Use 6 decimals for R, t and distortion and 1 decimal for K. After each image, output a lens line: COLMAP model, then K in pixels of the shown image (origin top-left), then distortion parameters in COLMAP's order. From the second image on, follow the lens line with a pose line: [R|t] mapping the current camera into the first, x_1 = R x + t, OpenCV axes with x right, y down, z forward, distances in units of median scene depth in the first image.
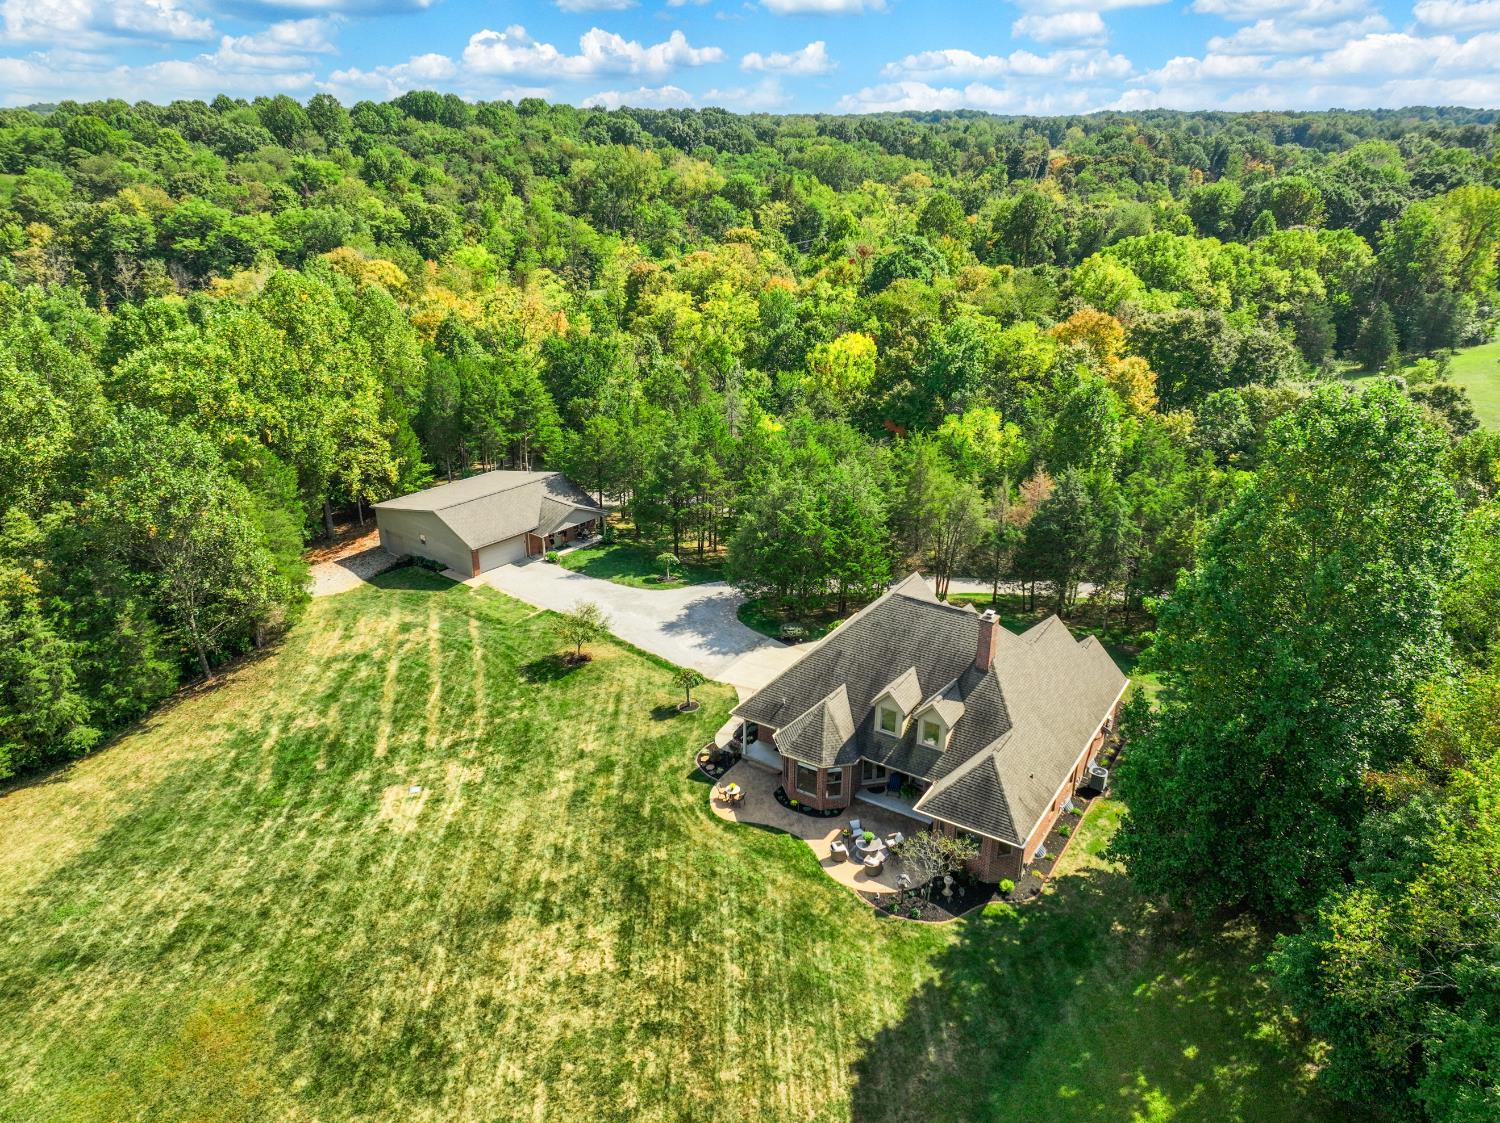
lens RADIAL K [[1053.0, 0, 748.3], [0, 1053.0, 565.9], [0, 0, 1]] dist [-0.004428, 0.007734]
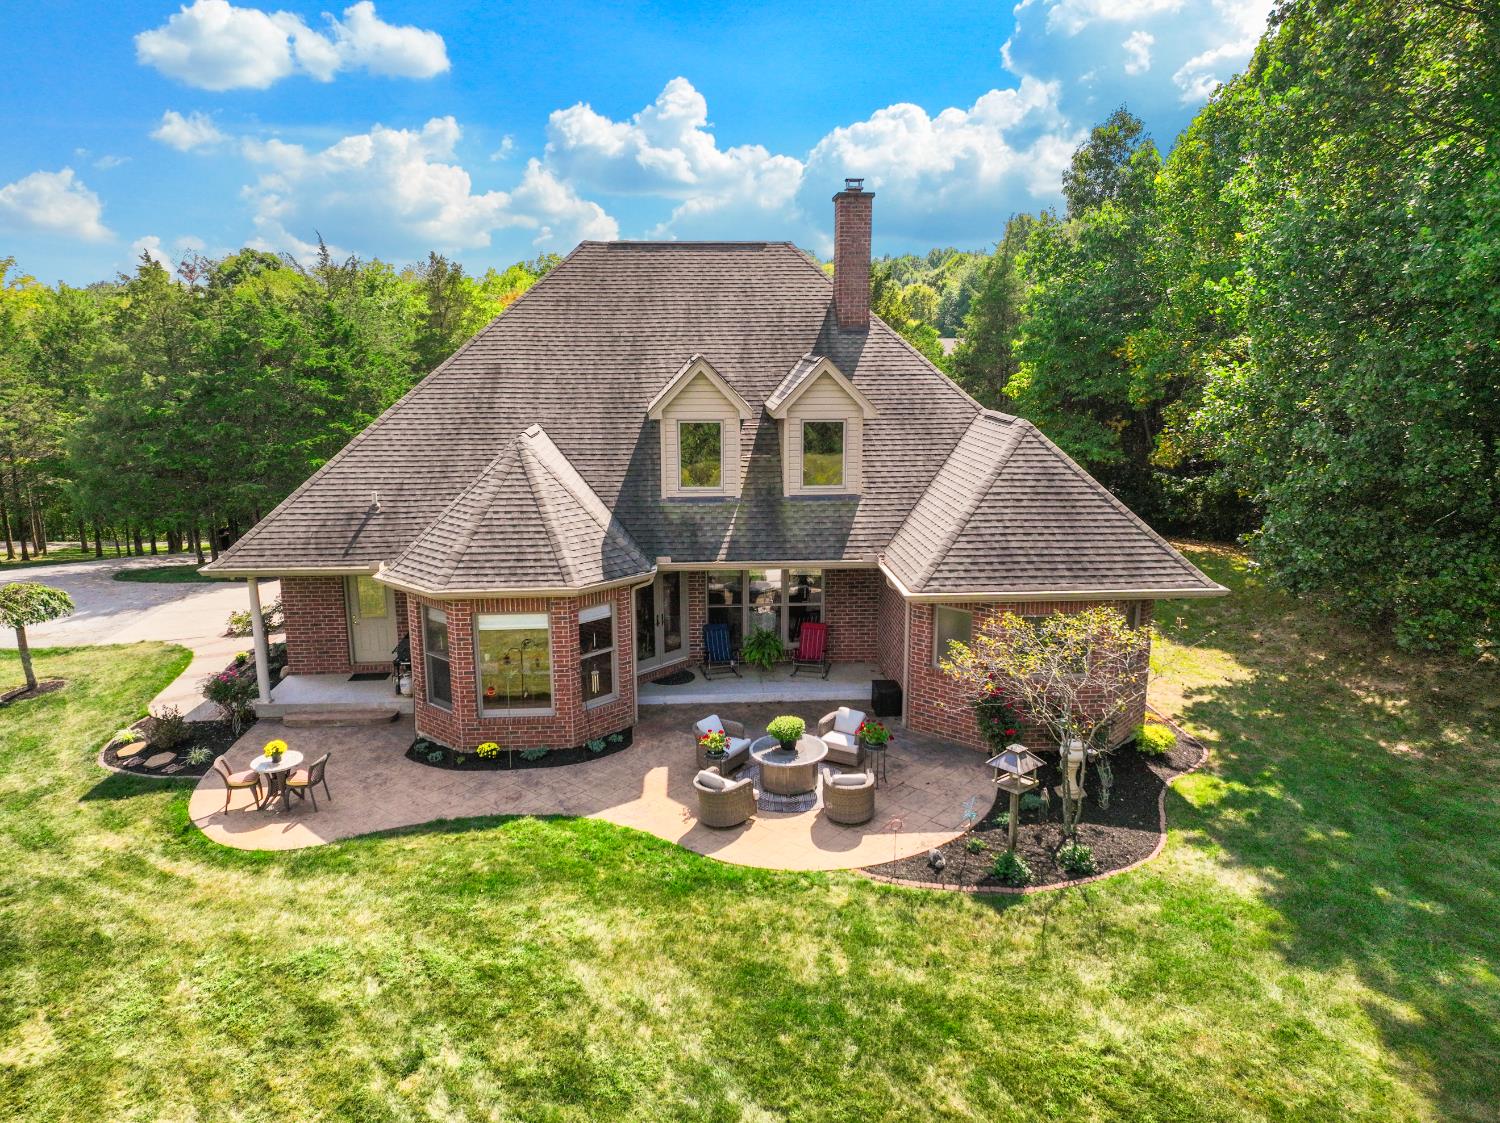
lens RADIAL K [[1053.0, 0, 744.3], [0, 1053.0, 558.9], [0, 0, 1]] dist [-0.004428, 0.007734]
pose [[0.812338, -0.132850, 0.567853, -0.068815], [0.237047, 0.964860, -0.113376, 0.223139], [-0.532837, 0.226707, 0.815284, 0.677616]]
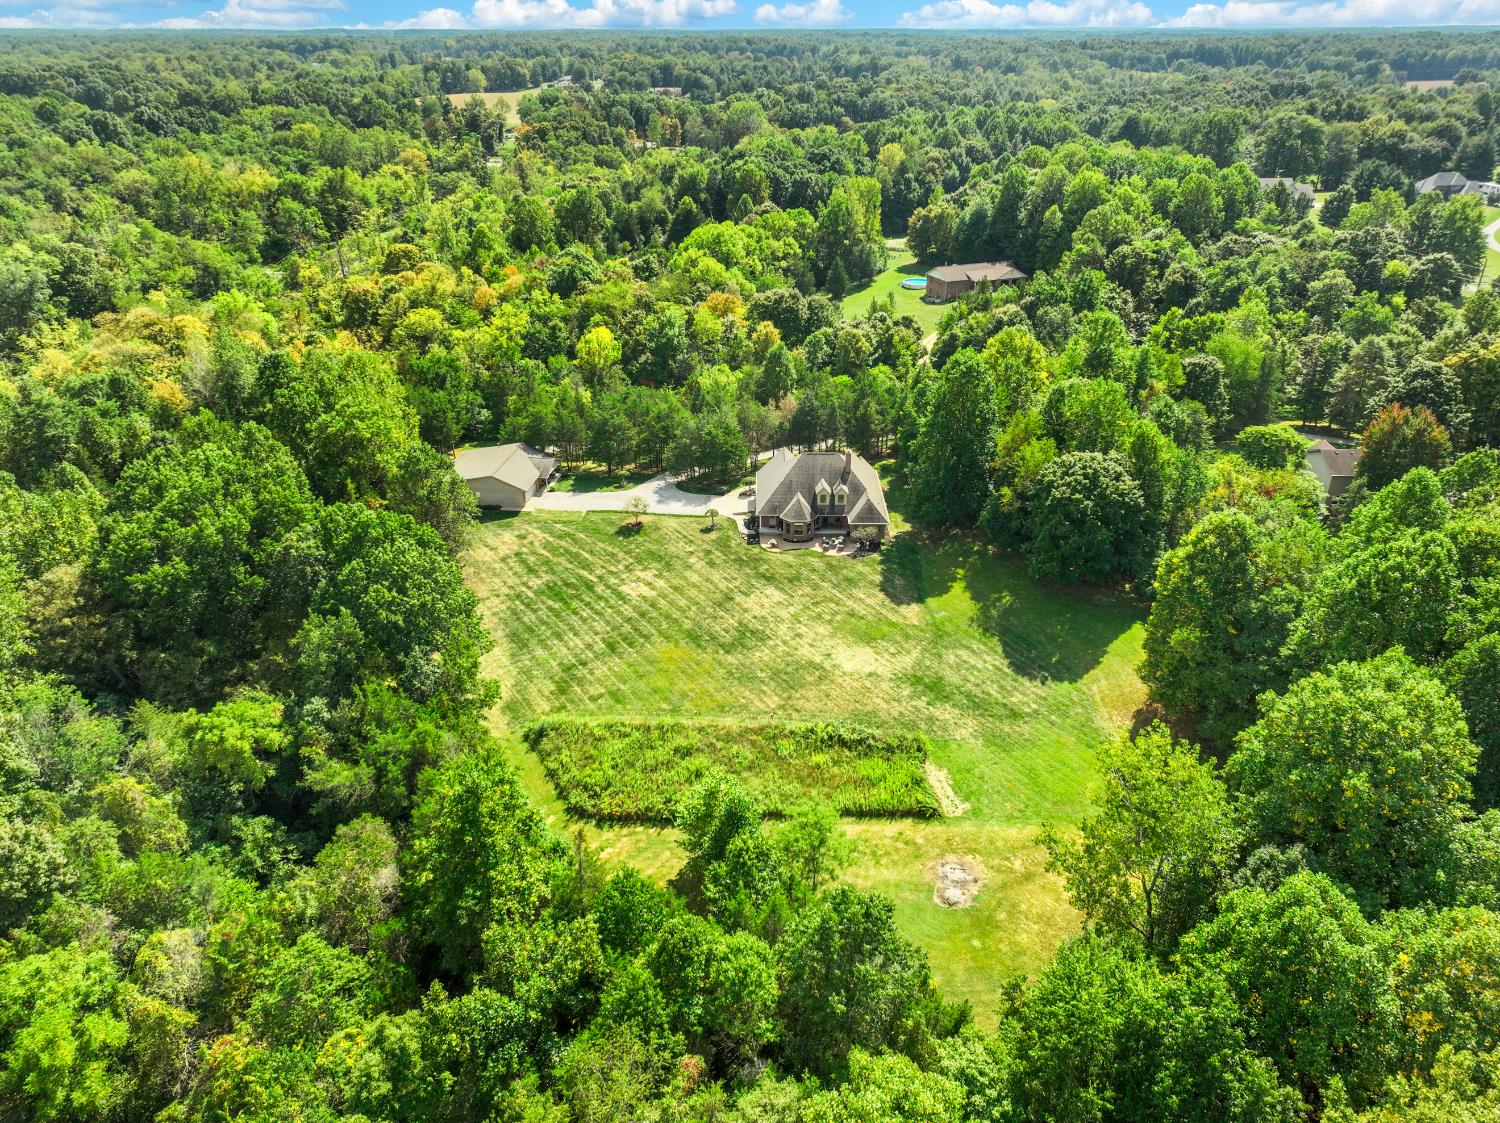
lens RADIAL K [[1053.0, 0, 748.7], [0, 1053.0, 559.8], [0, 0, 1]] dist [-0.004428, 0.007734]
pose [[0.845929, -0.245872, 0.473234, -1.259798], [0.212299, 0.969292, 0.124108, -0.067253], [-0.489216, -0.004519, 0.872151, -1.153512]]
